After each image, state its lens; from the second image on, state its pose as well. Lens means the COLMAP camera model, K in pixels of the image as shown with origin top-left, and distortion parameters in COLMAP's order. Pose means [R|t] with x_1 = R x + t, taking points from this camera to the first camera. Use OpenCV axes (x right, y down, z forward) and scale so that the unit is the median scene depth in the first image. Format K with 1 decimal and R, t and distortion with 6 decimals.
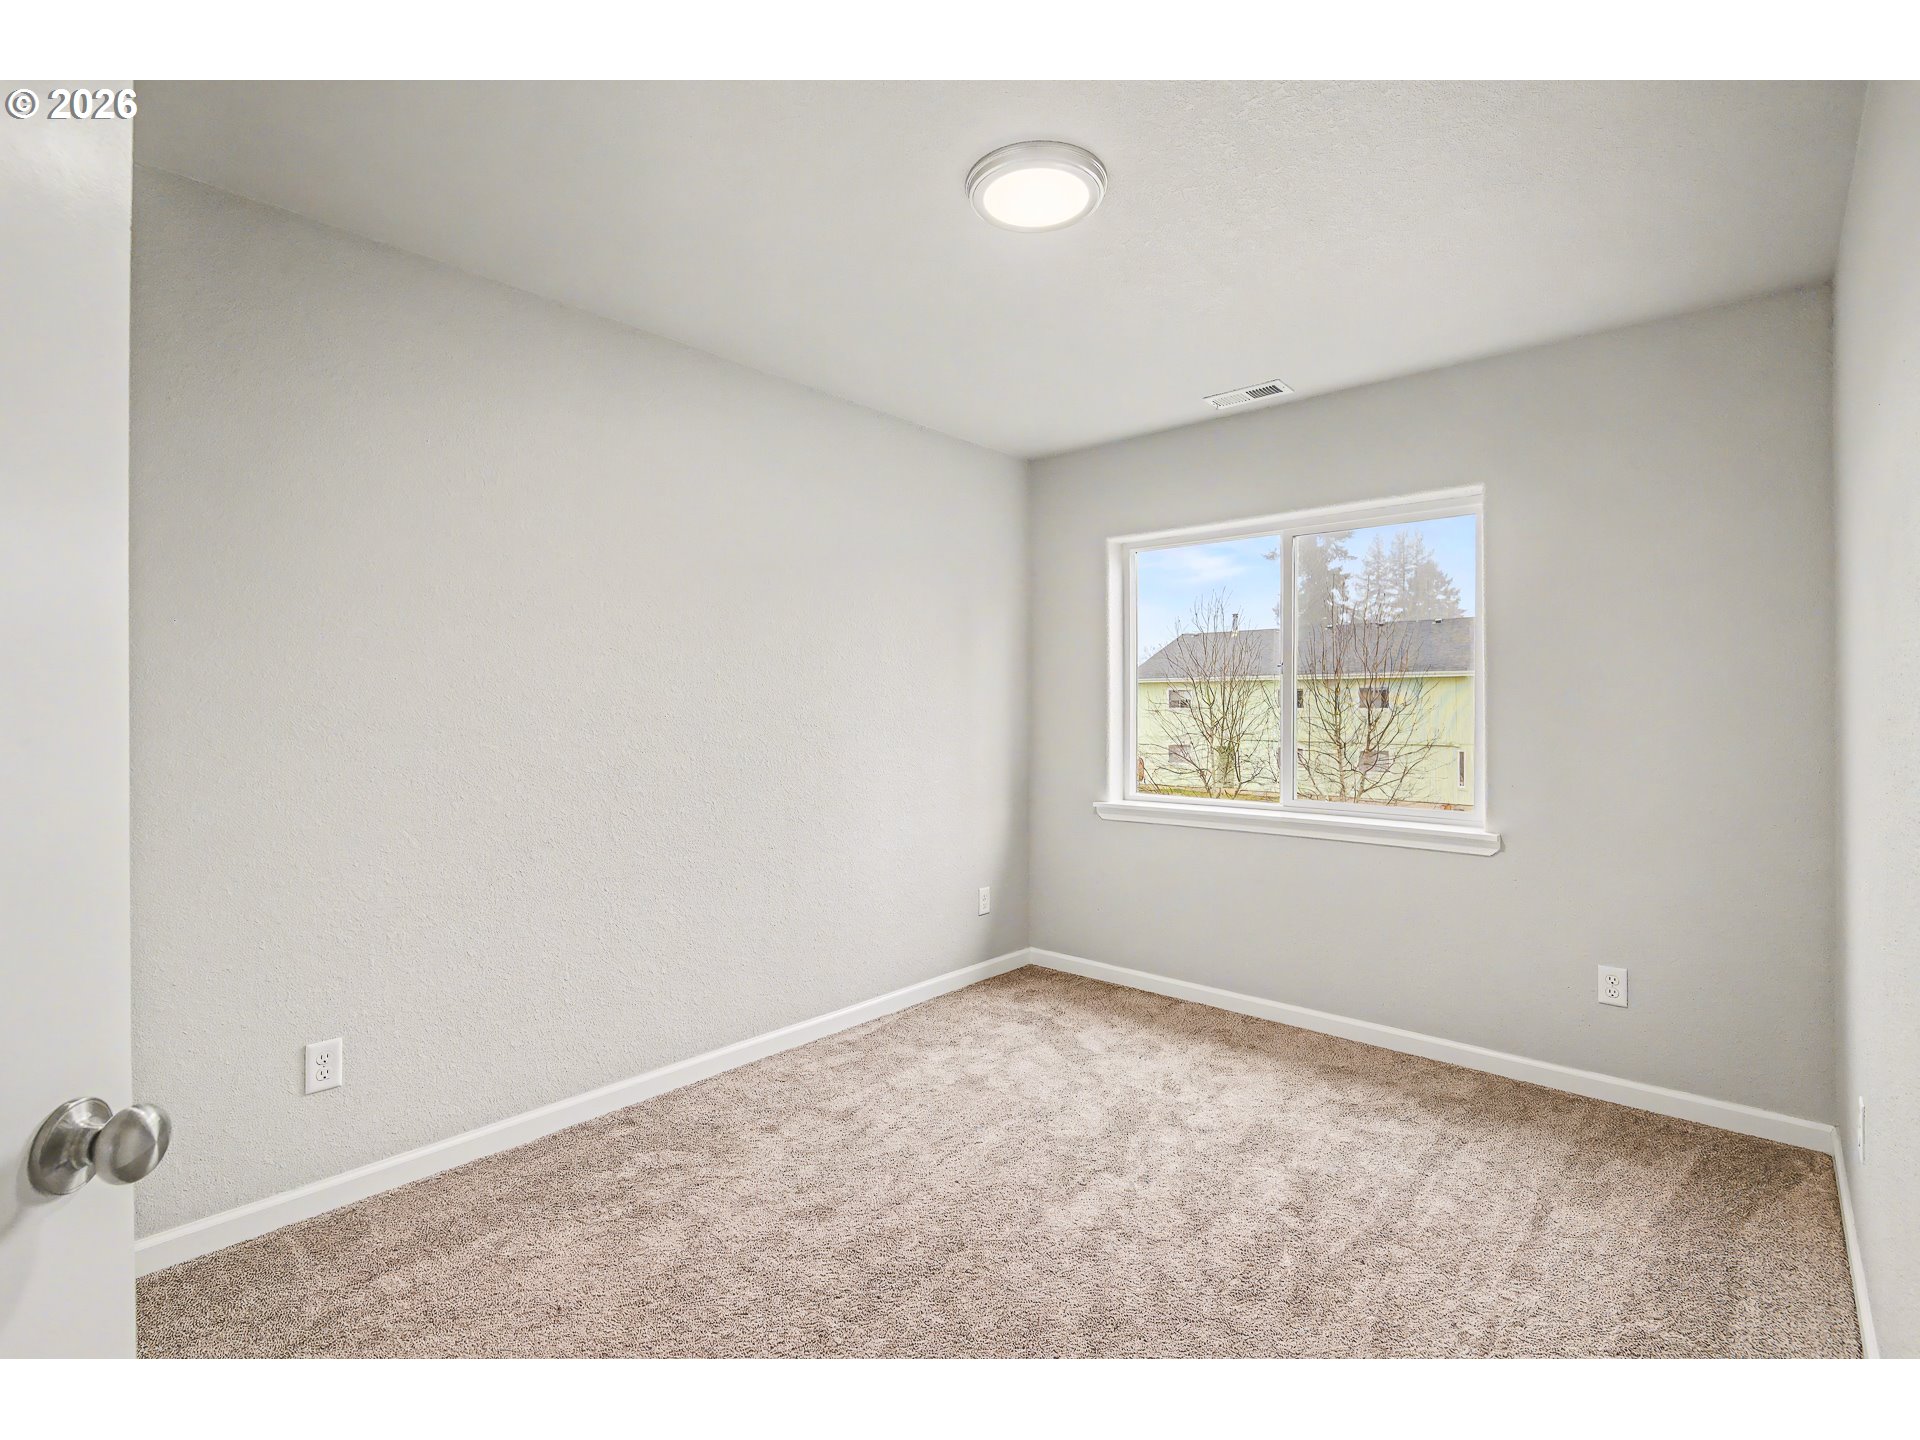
lens RADIAL K [[880.6, 0, 952.3], [0, 880.6, 719.4], [0, 0, 1]] dist [0.002362, -0.000713]
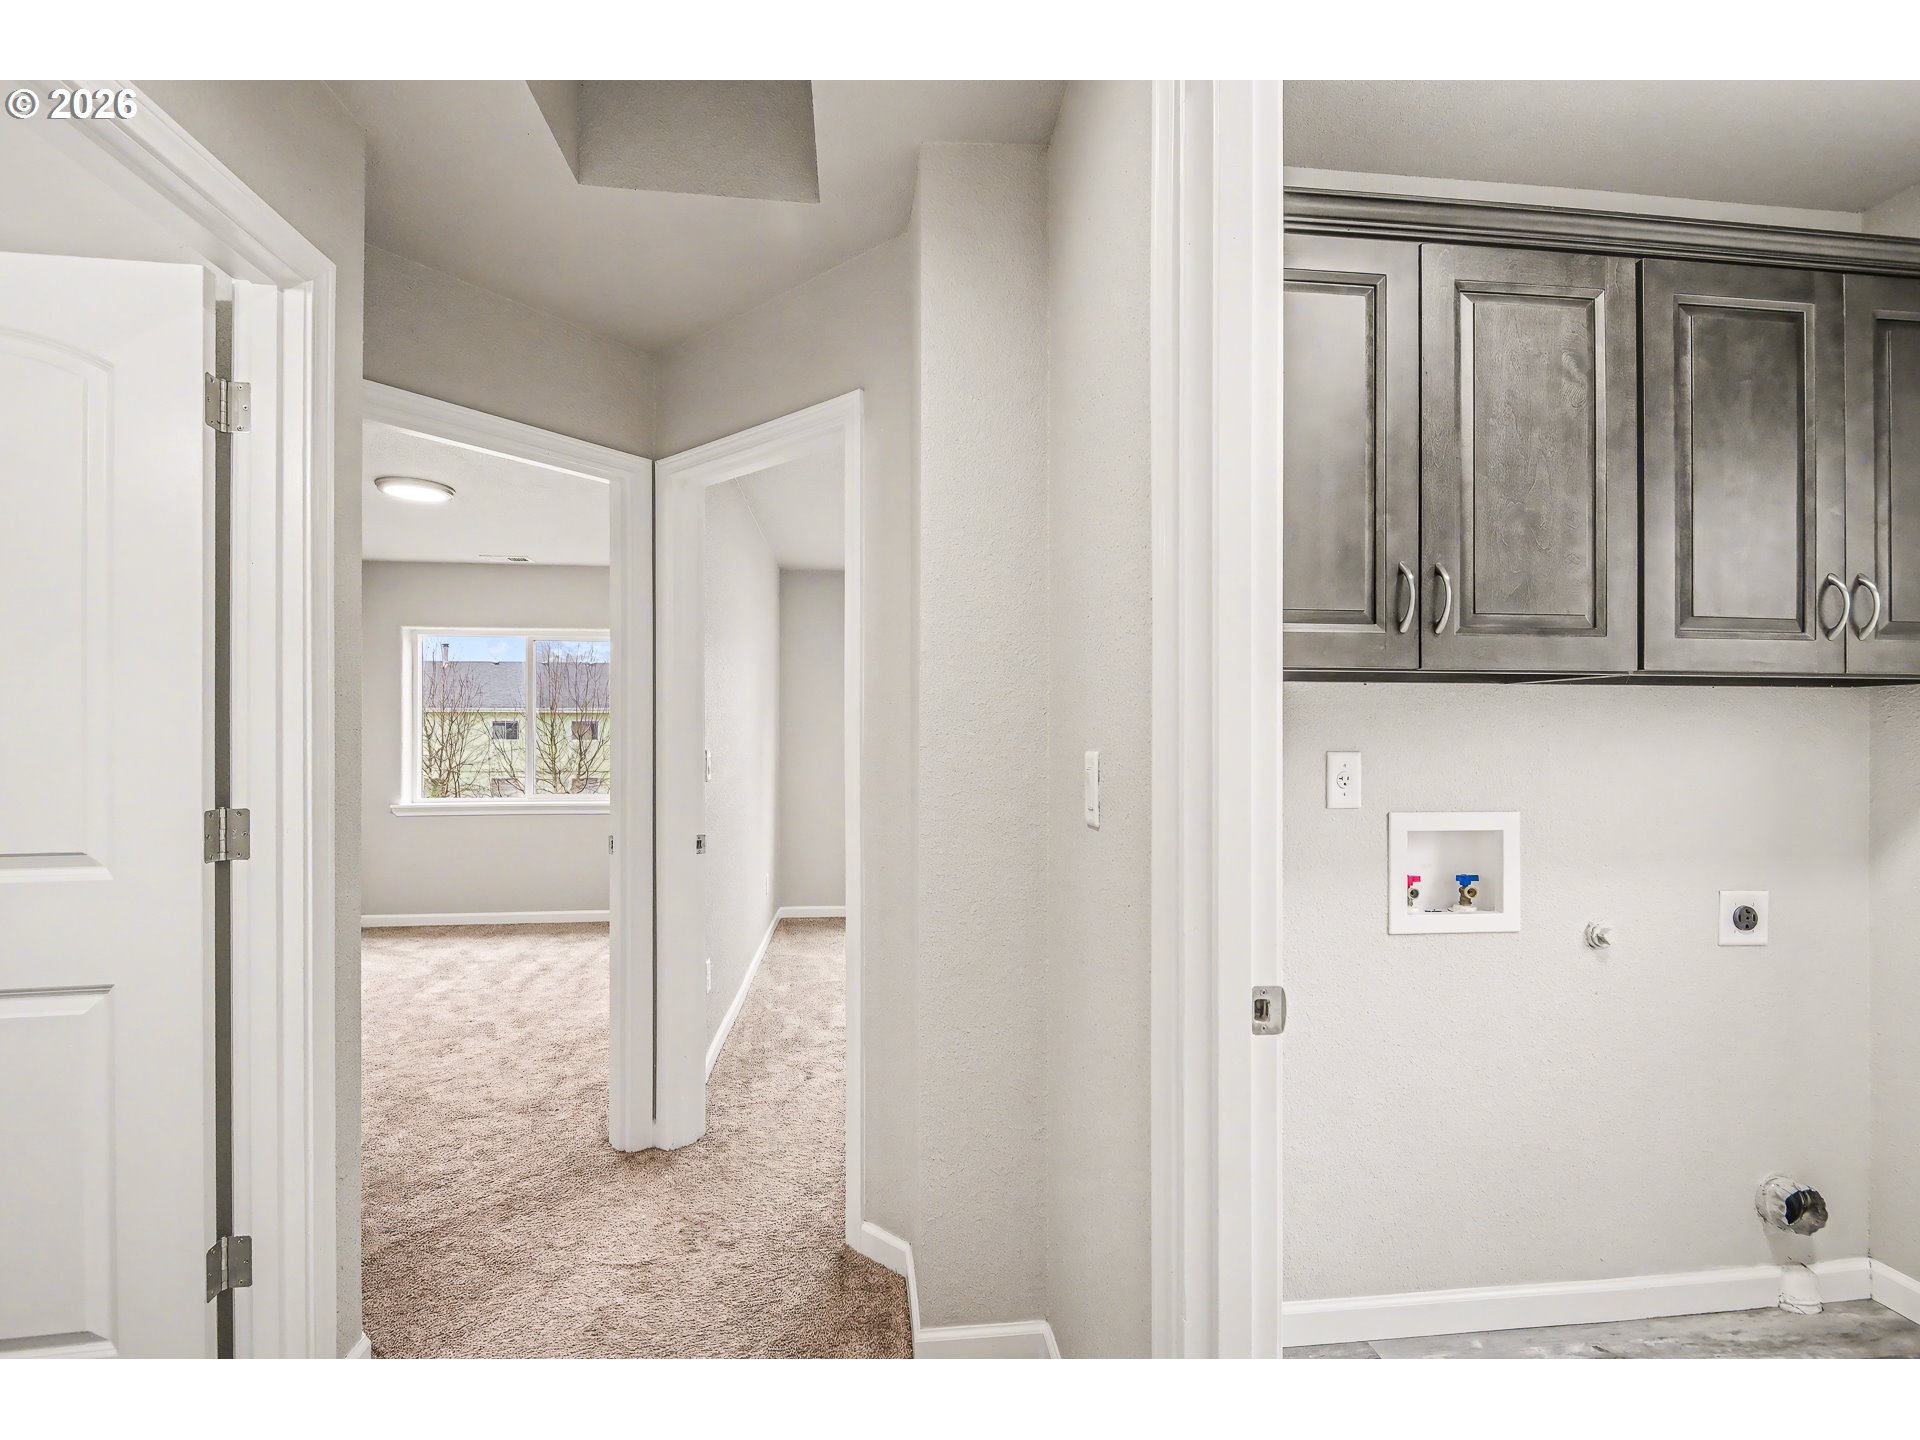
lens RADIAL K [[880.6, 0, 952.3], [0, 880.6, 719.4], [0, 0, 1]] dist [0.002362, -0.000713]
pose [[0.667504, 0.013292, 0.744487, -0.066590], [0.013193, 0.999473, -0.029674, 0.001697], [-0.744489, 0.029630, 0.666977, -0.145233]]
